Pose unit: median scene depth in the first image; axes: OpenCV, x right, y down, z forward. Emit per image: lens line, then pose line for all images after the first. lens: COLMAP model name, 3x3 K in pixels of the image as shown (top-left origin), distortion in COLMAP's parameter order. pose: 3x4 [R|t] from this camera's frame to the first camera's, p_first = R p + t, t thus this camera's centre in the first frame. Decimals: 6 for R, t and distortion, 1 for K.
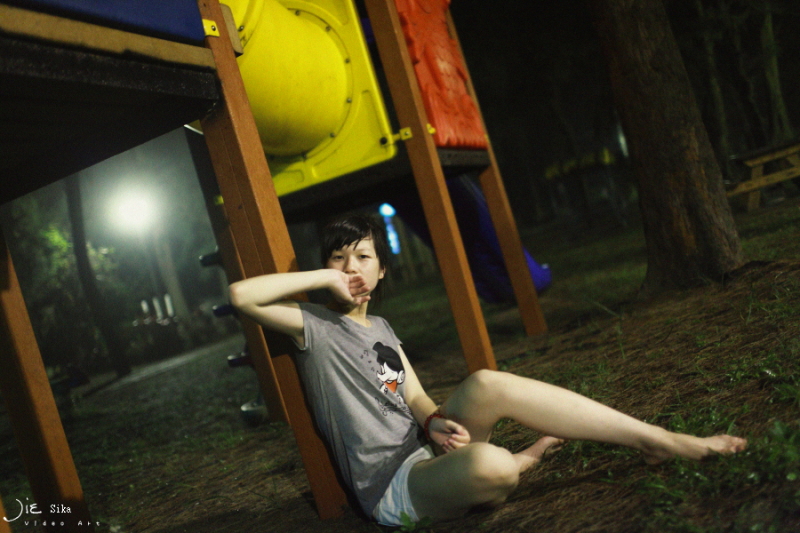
lens RADIAL K [[787.4, 0, 401.3], [0, 787.4, 265.6], [0, 0, 1]] dist [-0.028469, 0.000000]
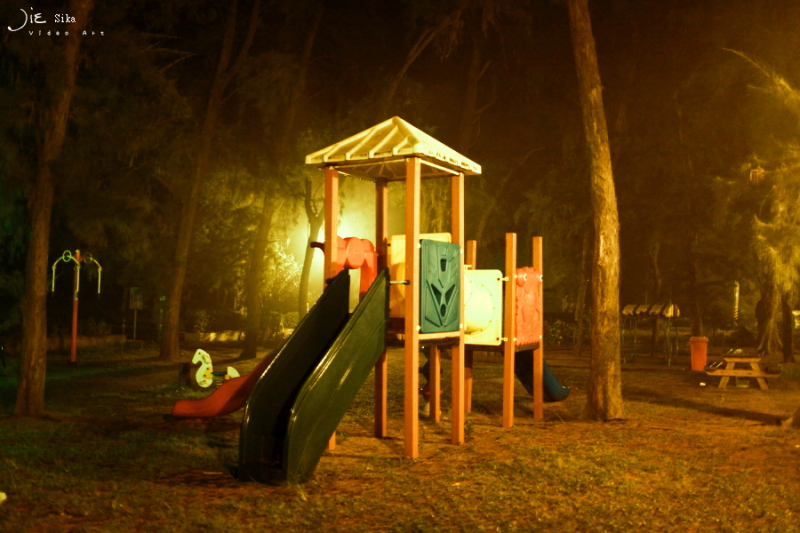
lens RADIAL K [[787.4, 0, 398.0], [0, 787.4, 266.3], [0, 0, 1]] dist [-0.028469, 0.000000]
pose [[0.945403, 0.287552, -0.153385, -0.001844], [-0.292846, 0.956076, -0.012617, -0.238458], [0.143020, 0.056847, 0.988086, -1.730579]]
